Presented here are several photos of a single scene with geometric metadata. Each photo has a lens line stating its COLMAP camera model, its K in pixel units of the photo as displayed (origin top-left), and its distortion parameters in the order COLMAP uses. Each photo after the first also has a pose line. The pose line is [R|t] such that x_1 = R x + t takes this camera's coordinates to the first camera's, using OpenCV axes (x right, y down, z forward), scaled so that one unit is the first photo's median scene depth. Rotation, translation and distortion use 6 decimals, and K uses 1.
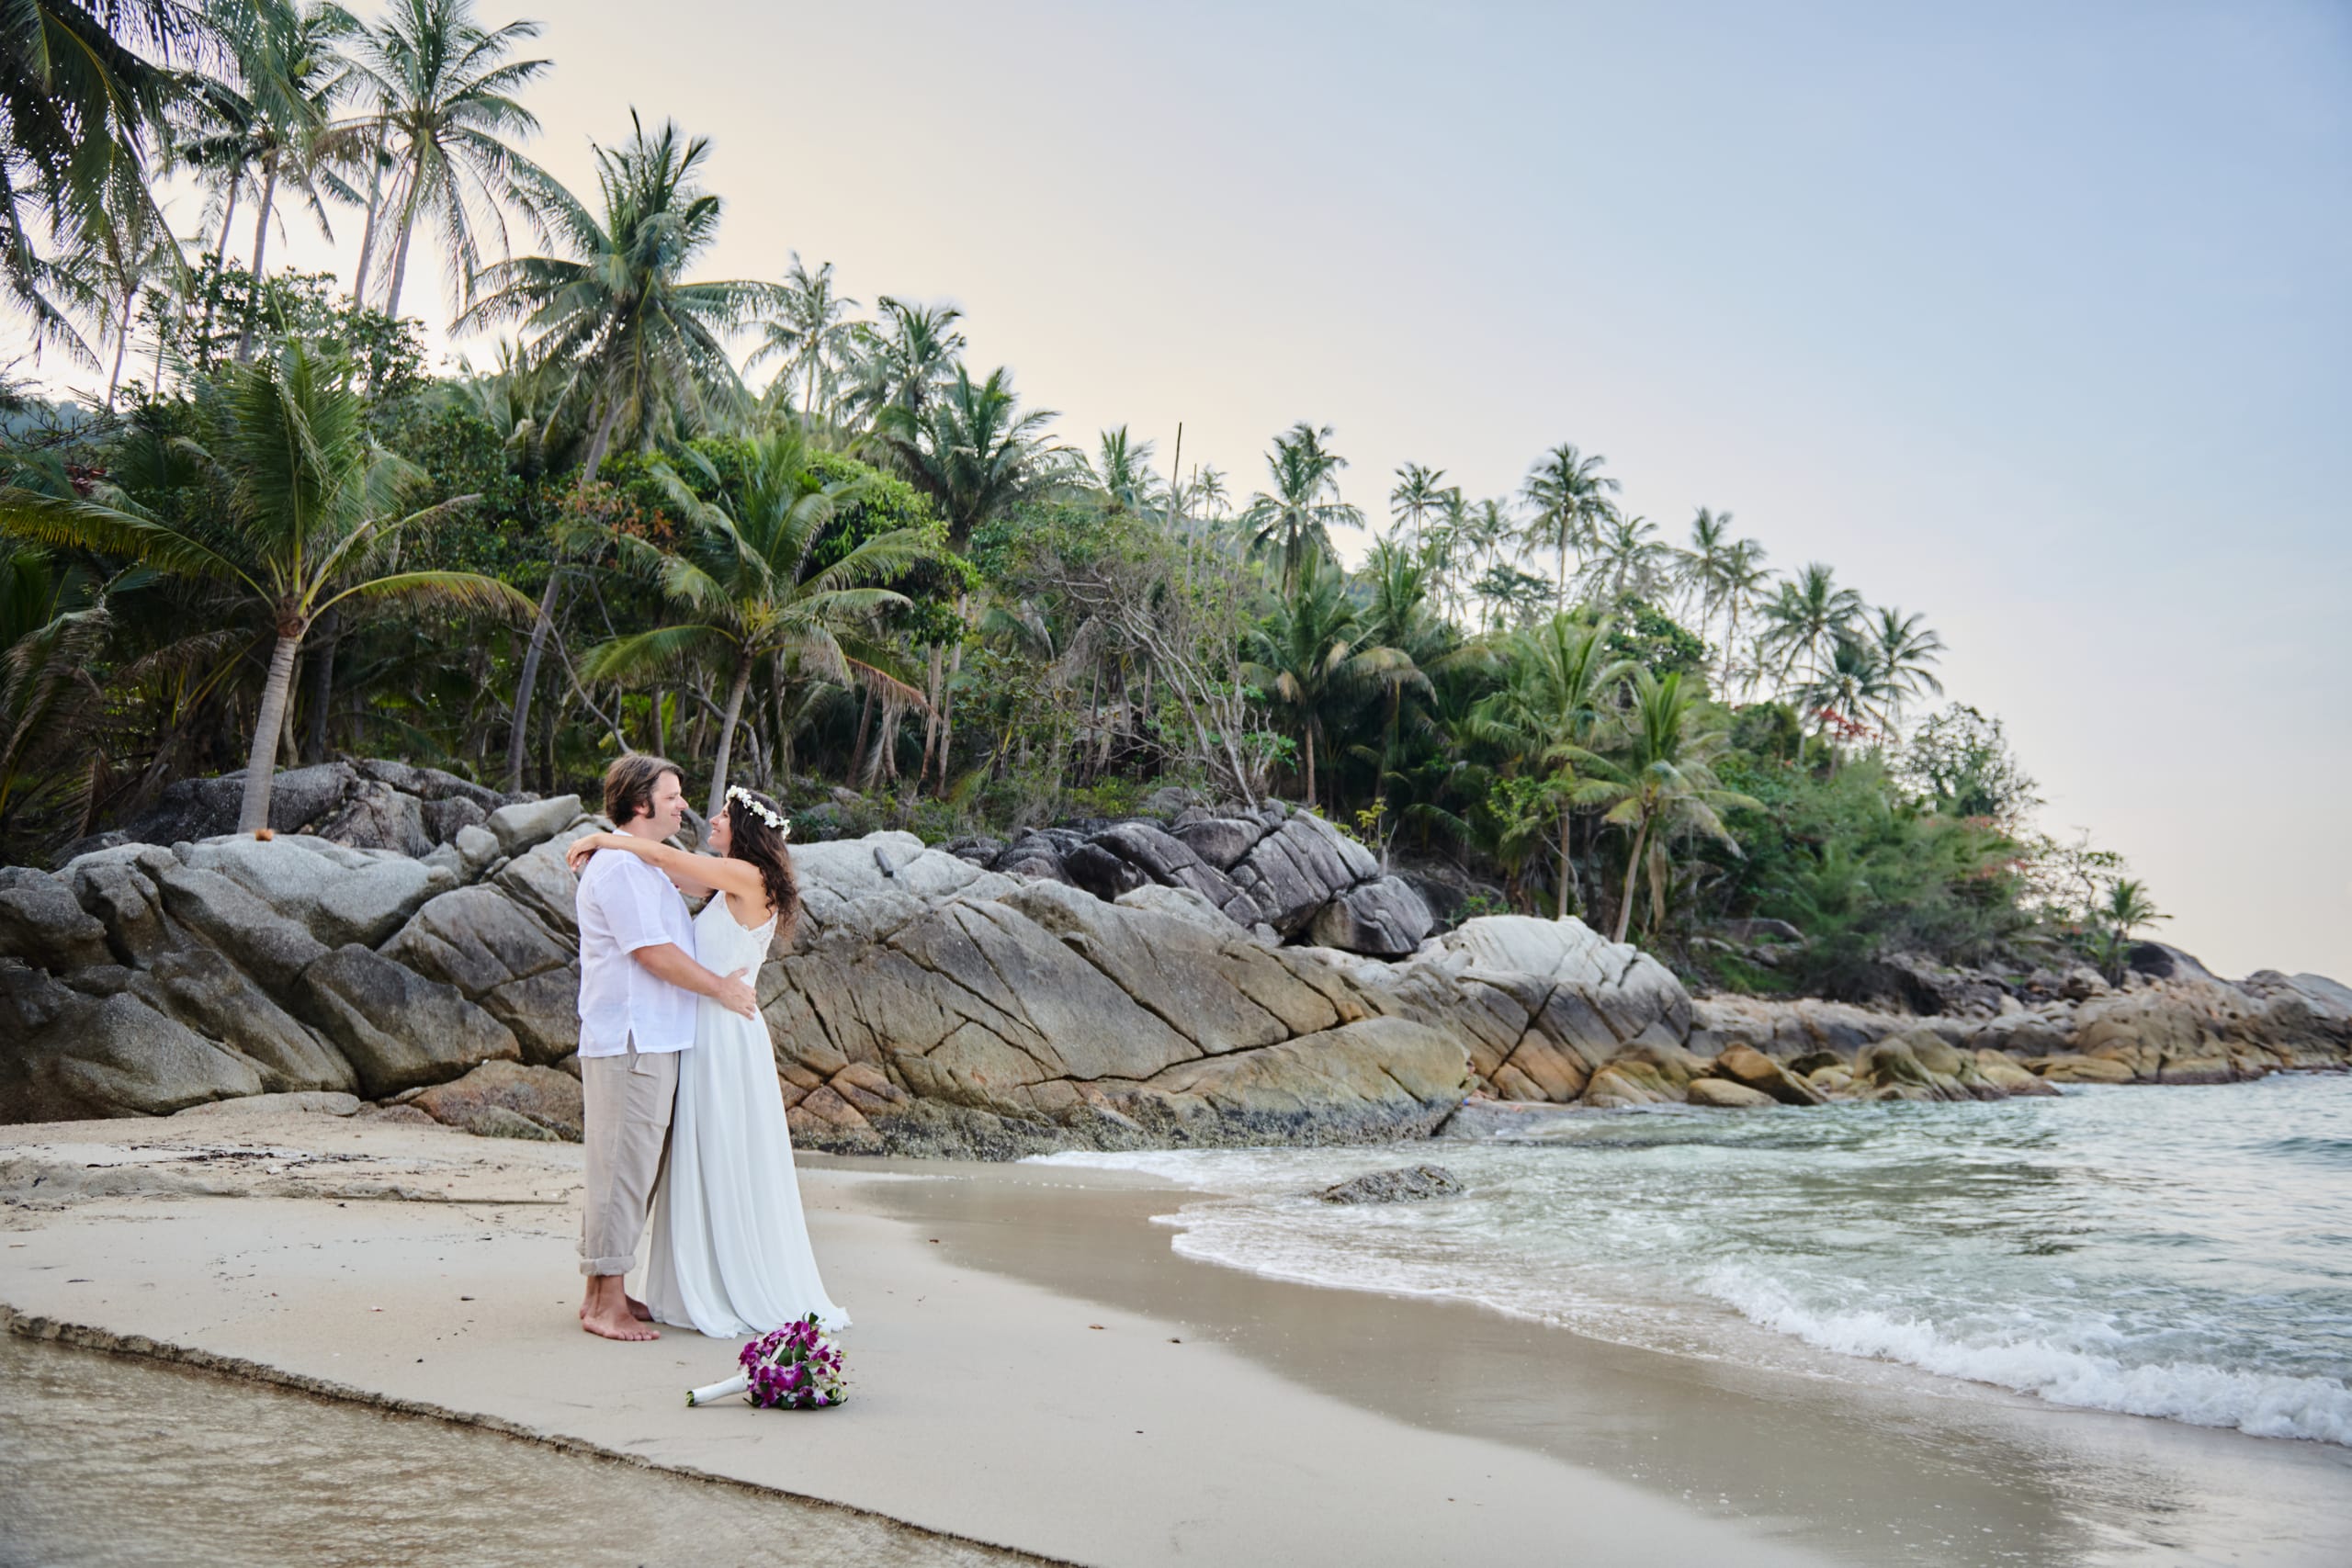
lens RADIAL K [[1616.1, 0, 1177.4], [0, 1616.1, 784.6], [0, 0, 1]] dist [-0.010820, -0.000187]
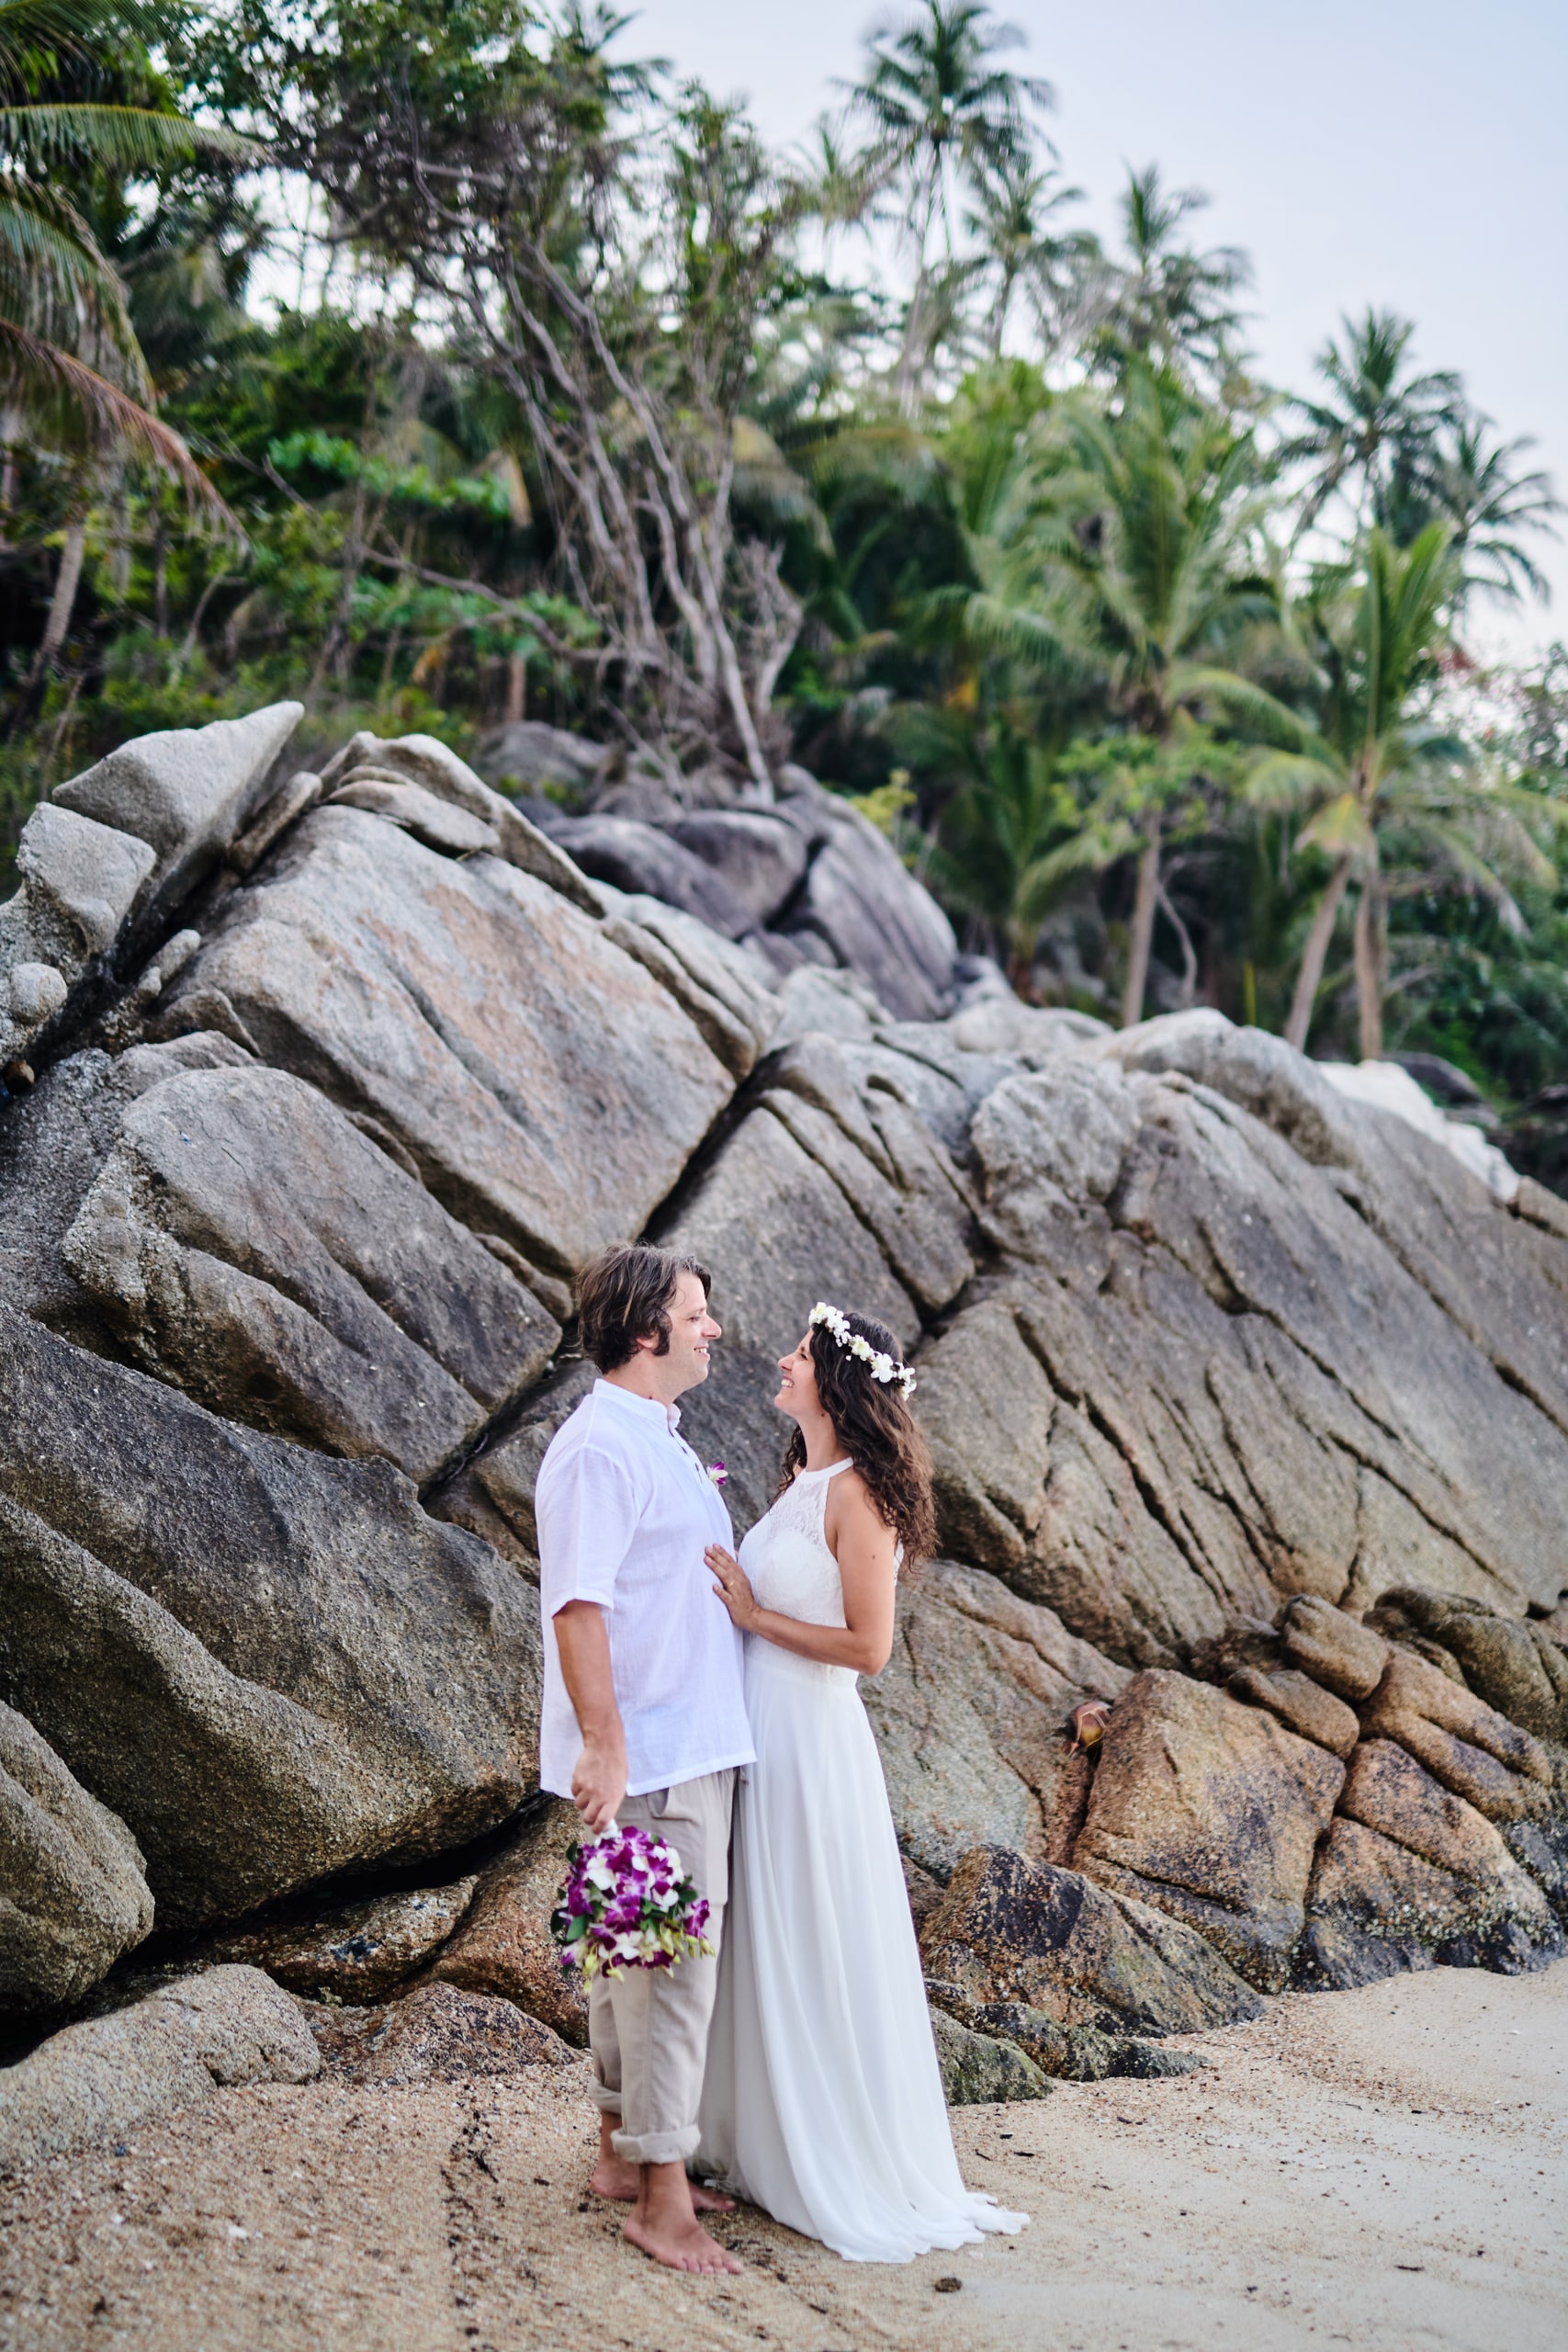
lens RADIAL K [[3426.3, 0, 783.8], [0, 3426.3, 1177.6], [0, 0, 1]] dist [-0.113044, 0.000000]
pose [[0.945291, 0.009279, 0.326097, -0.173854], [-0.052492, 0.990897, 0.123969, 0.003783], [-0.321979, -0.134304, 0.937172, 0.151764]]
